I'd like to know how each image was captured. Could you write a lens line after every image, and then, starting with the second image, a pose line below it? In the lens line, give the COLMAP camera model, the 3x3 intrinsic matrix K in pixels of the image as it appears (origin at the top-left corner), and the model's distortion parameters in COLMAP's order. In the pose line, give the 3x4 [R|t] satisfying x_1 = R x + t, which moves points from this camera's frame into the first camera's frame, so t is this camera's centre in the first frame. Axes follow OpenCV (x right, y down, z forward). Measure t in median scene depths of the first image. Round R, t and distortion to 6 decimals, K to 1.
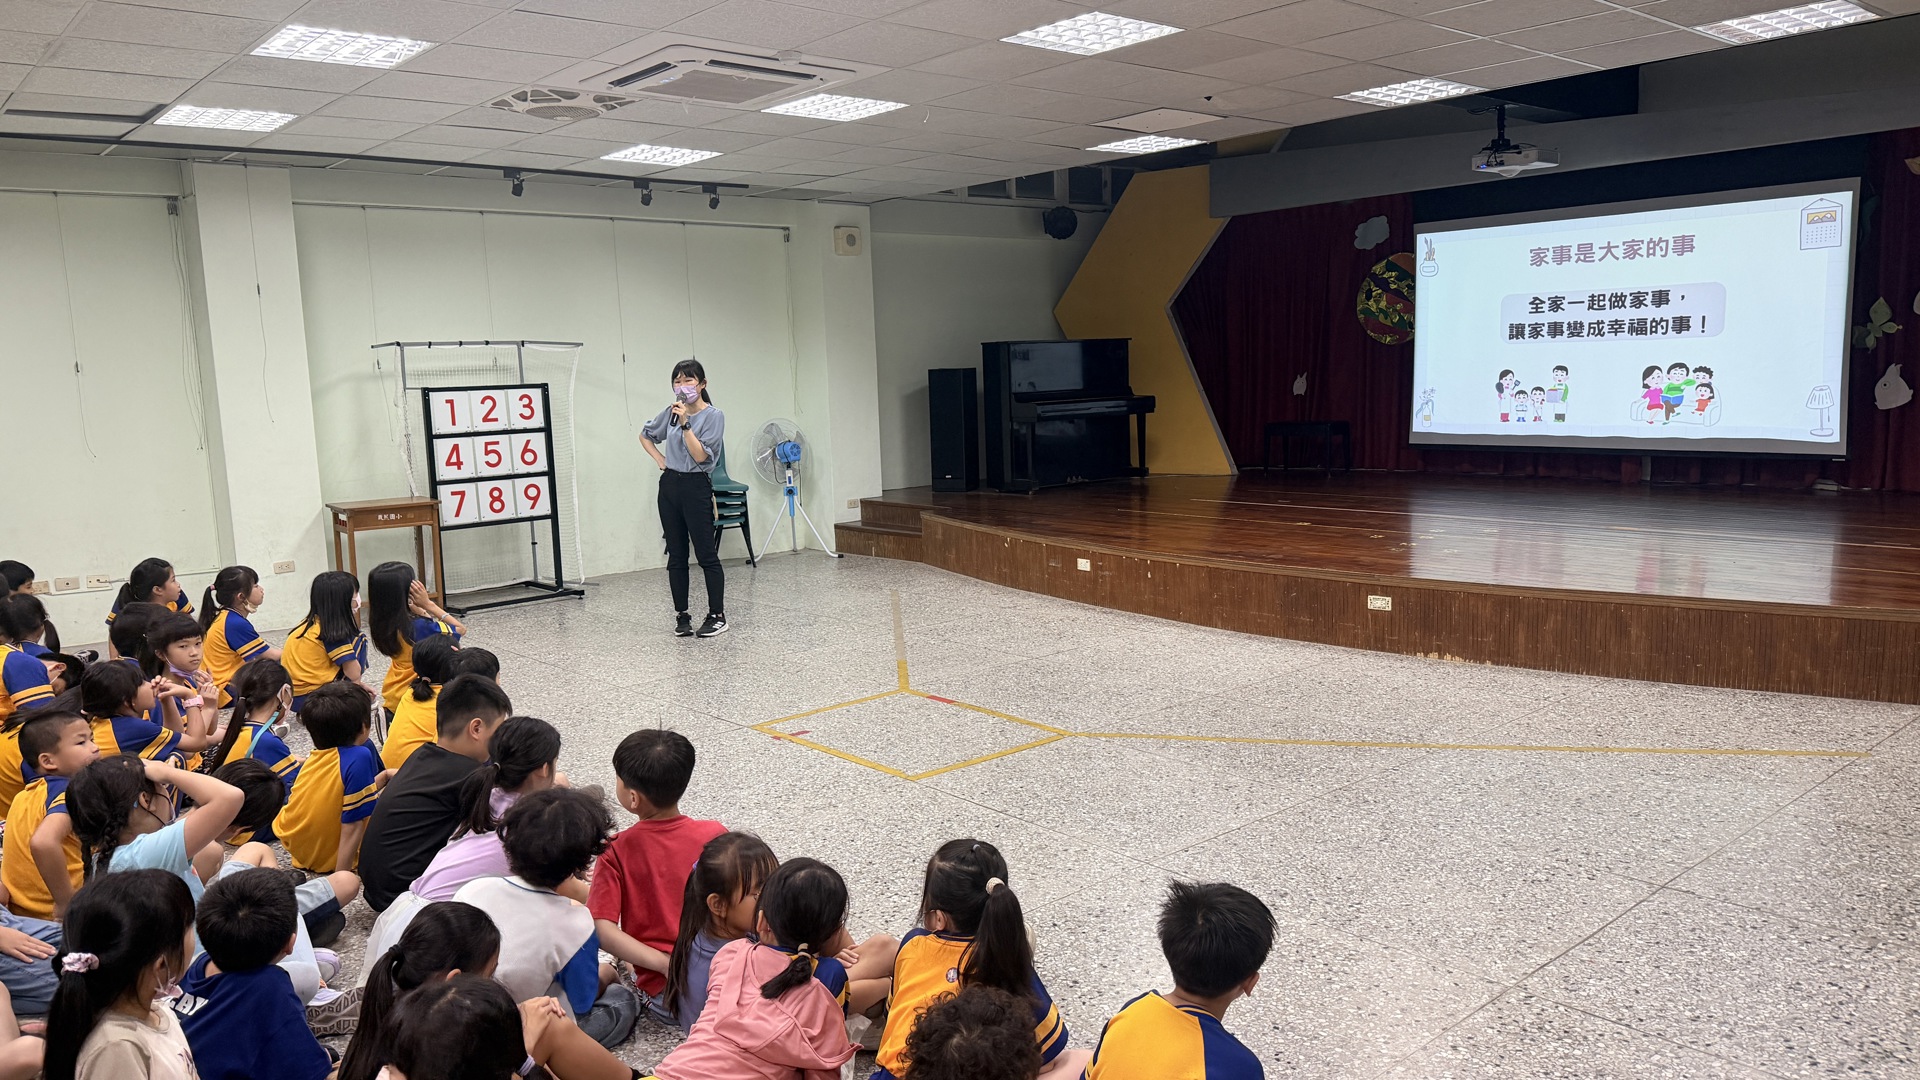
lens RADIAL K [[1334.8, 0, 959.4], [0, 1334.8, 545.0], [0, 0, 1]] dist [0.152434, -0.239108]
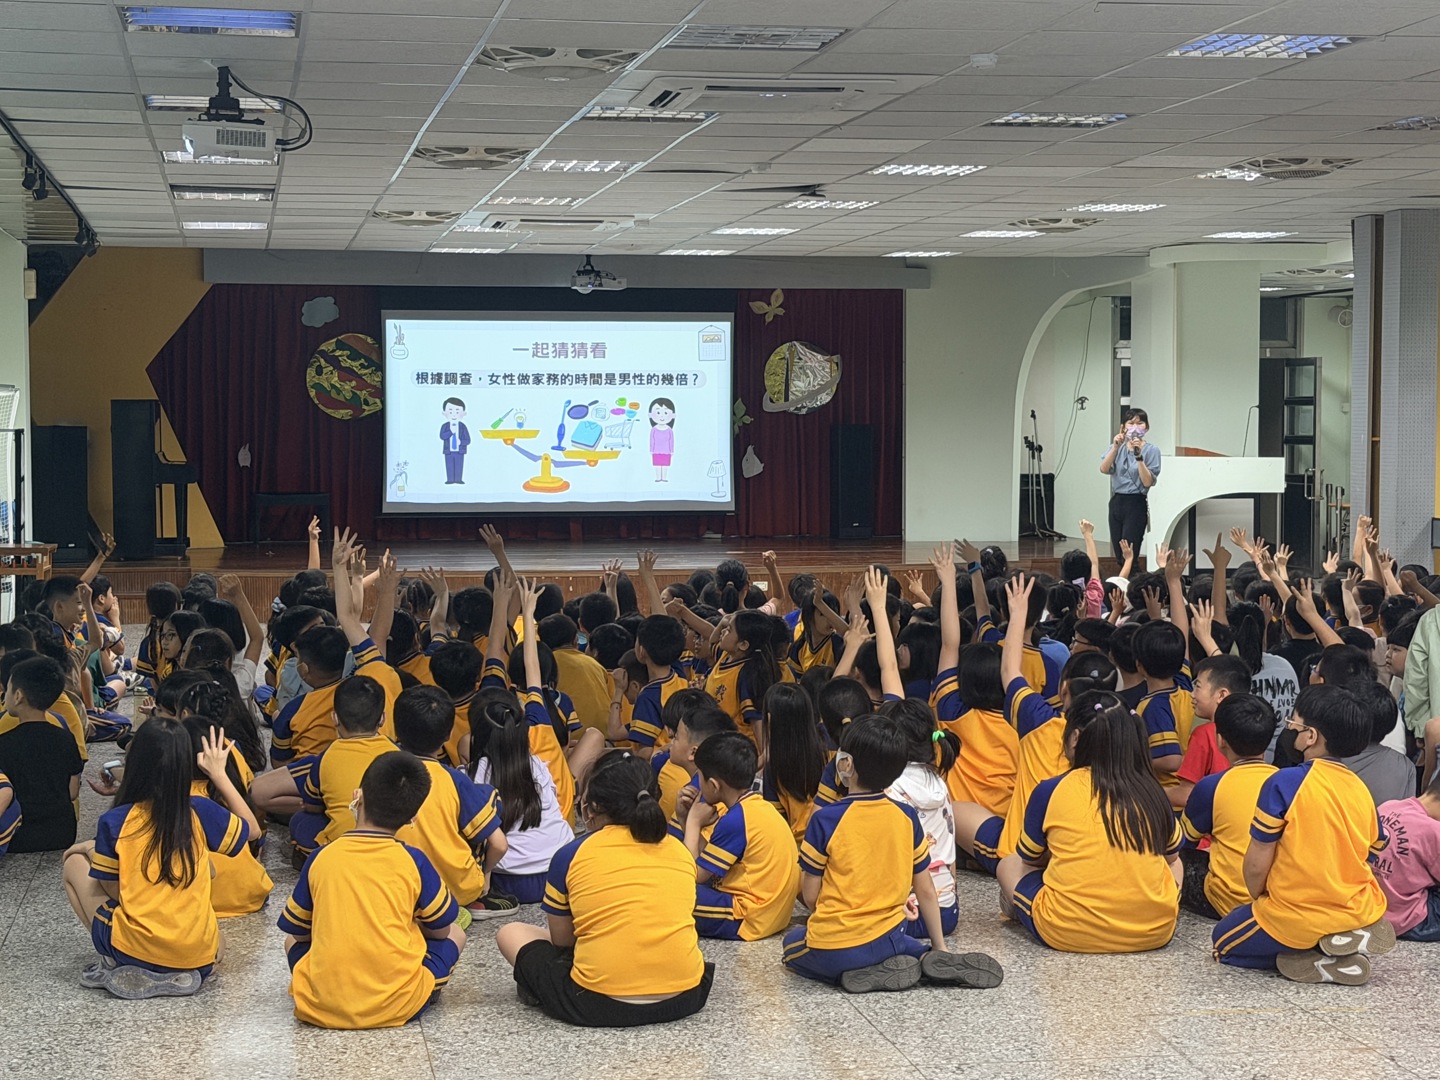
lens RADIAL K [[2752.0, 0, 720.0], [0, 2752.0, 540.0], [0, 0, 1]] dist [0.186282, -0.026976]
pose [[0.515481, -0.004264, 0.856890, -1.738526], [0.101055, 0.993312, -0.055849, 0.117442], [-0.850921, 0.115382, 0.512465, -0.409320]]
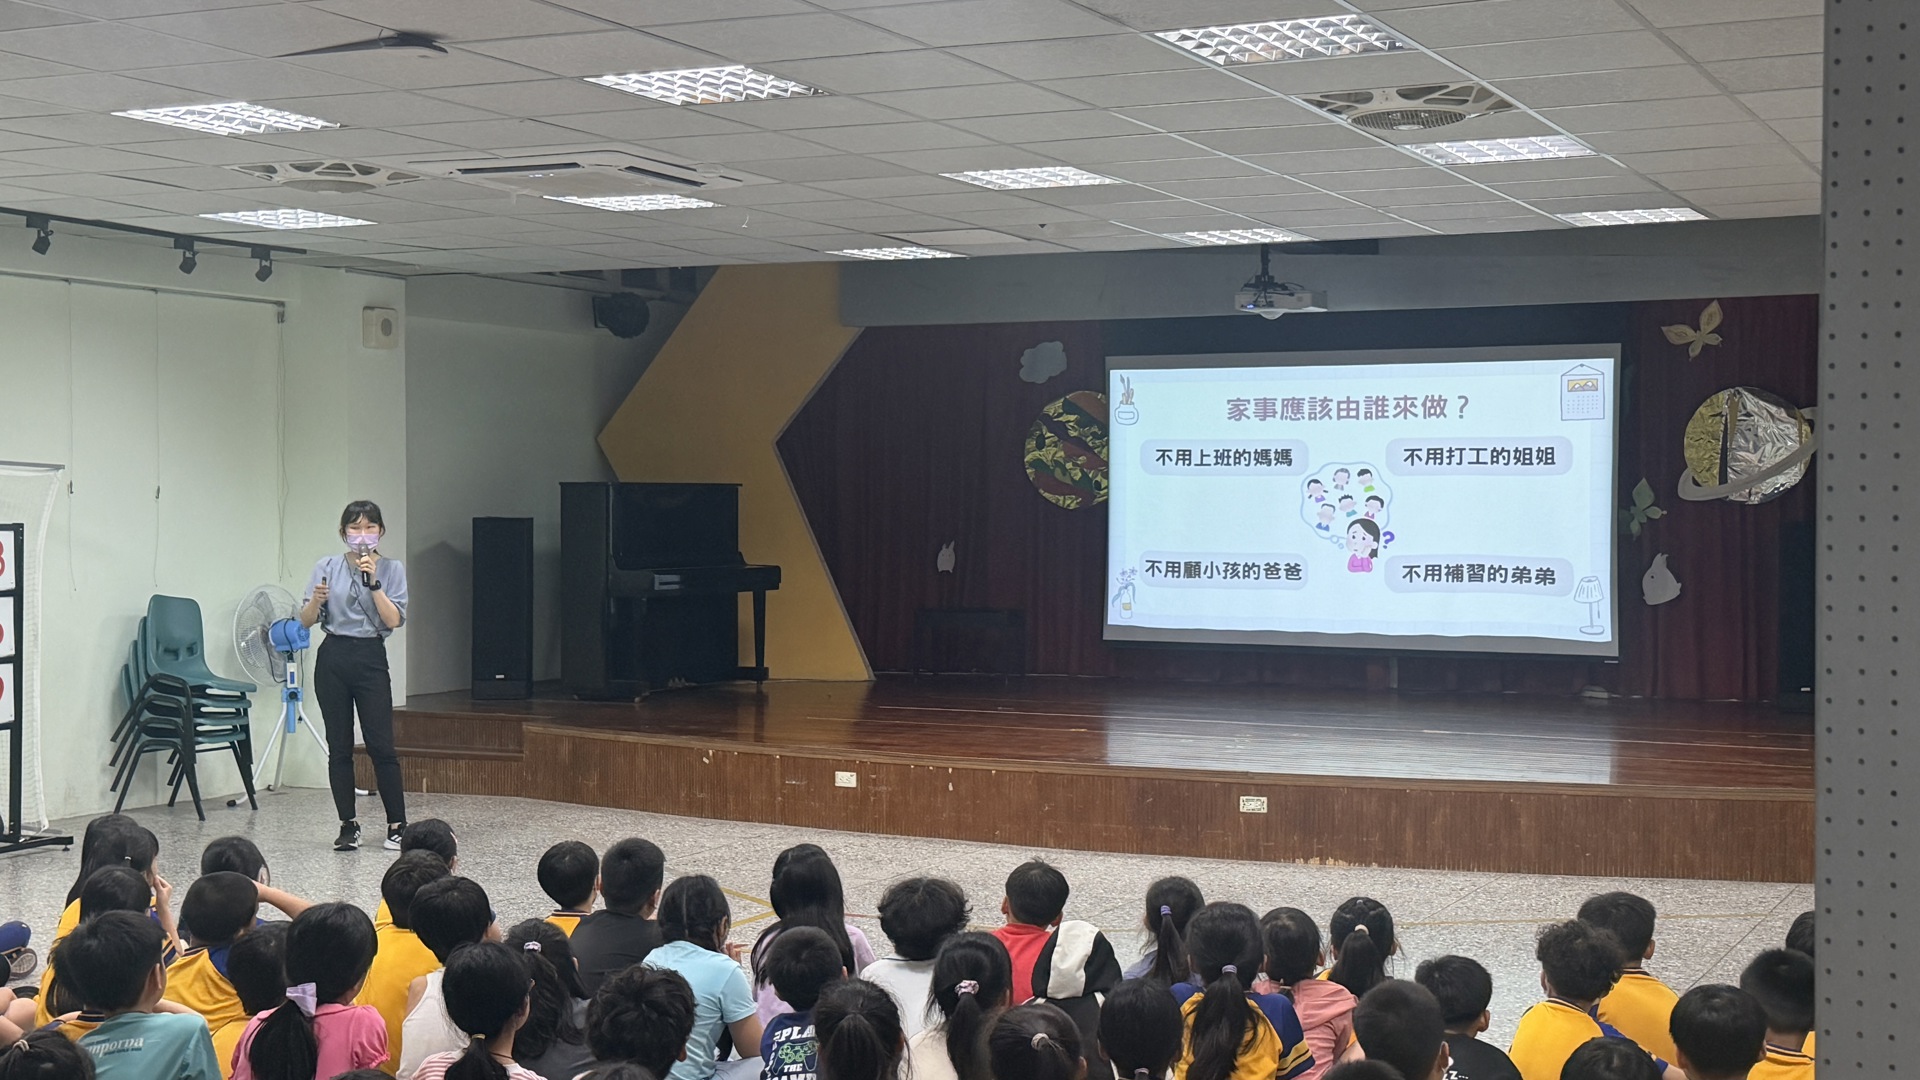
lens RADIAL K [[2537.8, 0, 938.2], [0, 2537.8, 542.0], [0, 0, 1]] dist [0.206269, -0.458004]
pose [[0.919877, 0.030279, 0.391037, -0.389245], [0.018706, 0.992494, -0.120855, 0.051260], [-0.391761, 0.118486, 0.912406, -0.332294]]
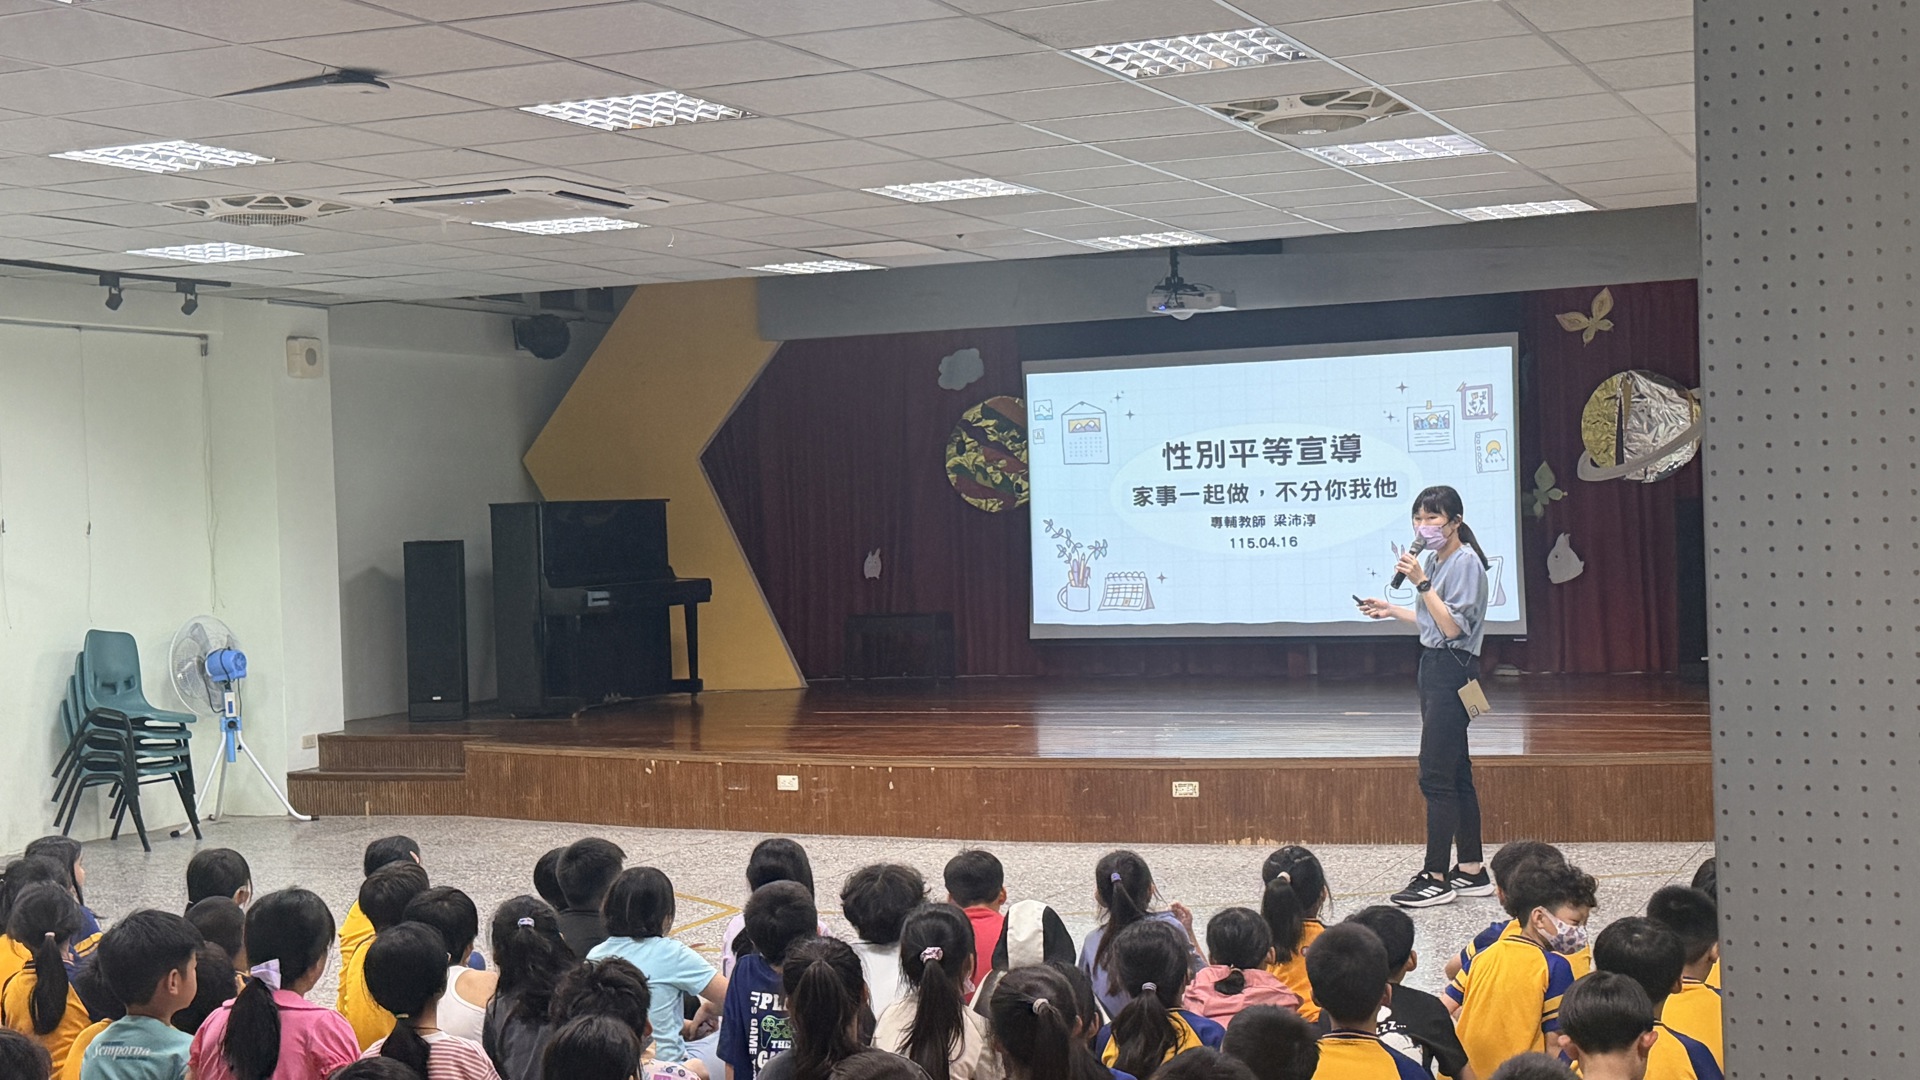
lens RADIAL K [[2535.7, 0, 963.3], [0, 2535.7, 549.4], [0, 0, 1]] dist [0.200747, -0.421078]
pose [[0.902157, -0.003926, 0.431389, -0.410802], [0.061654, 0.990868, -0.119917, 0.057715], [-0.426979, 0.134780, 0.894161, -0.356779]]
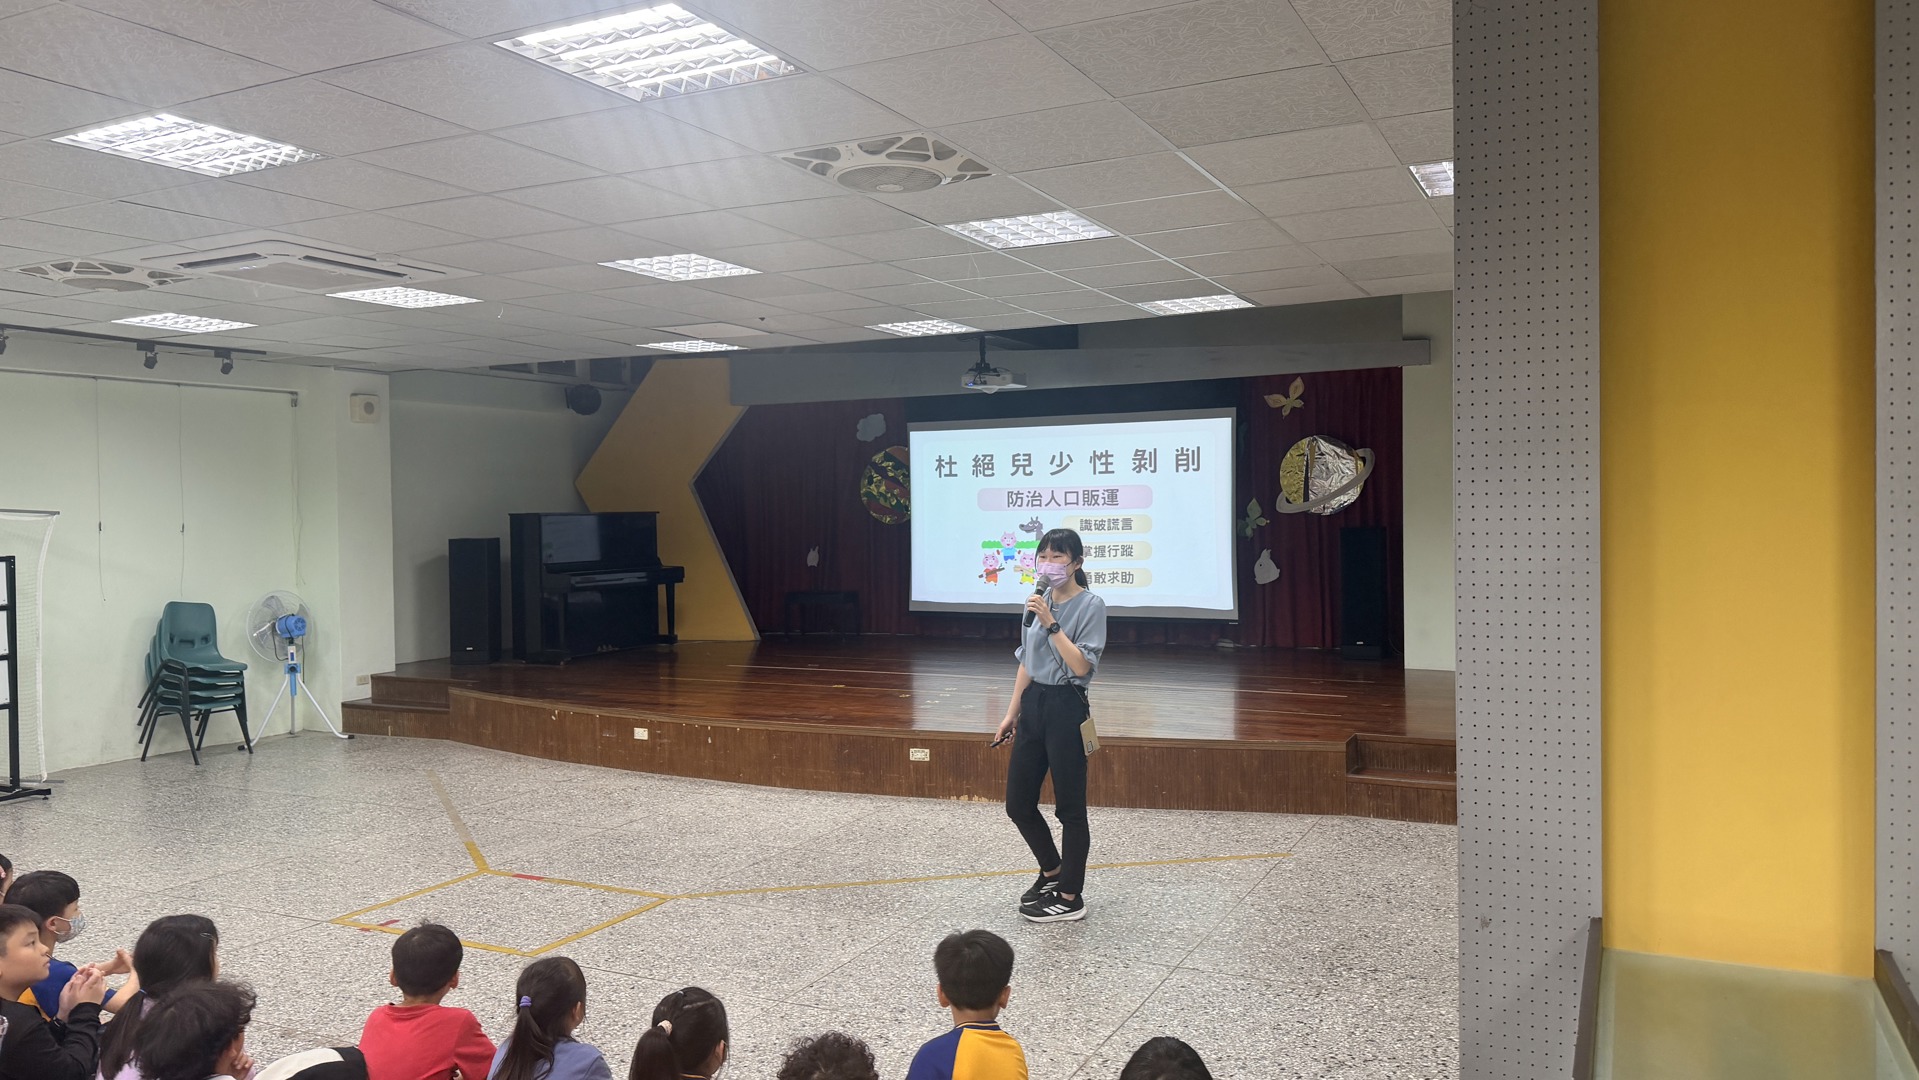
lens RADIAL K [[1329.8, 0, 965.2], [0, 1329.8, 529.7], [0, 0, 1]] dist [0.171599, -0.297943]
pose [[0.922901, 0.014877, 0.384750, -0.070807], [0.034788, 0.991945, -0.121799, -0.005577], [-0.383463, 0.125793, 0.914949, -0.063915]]
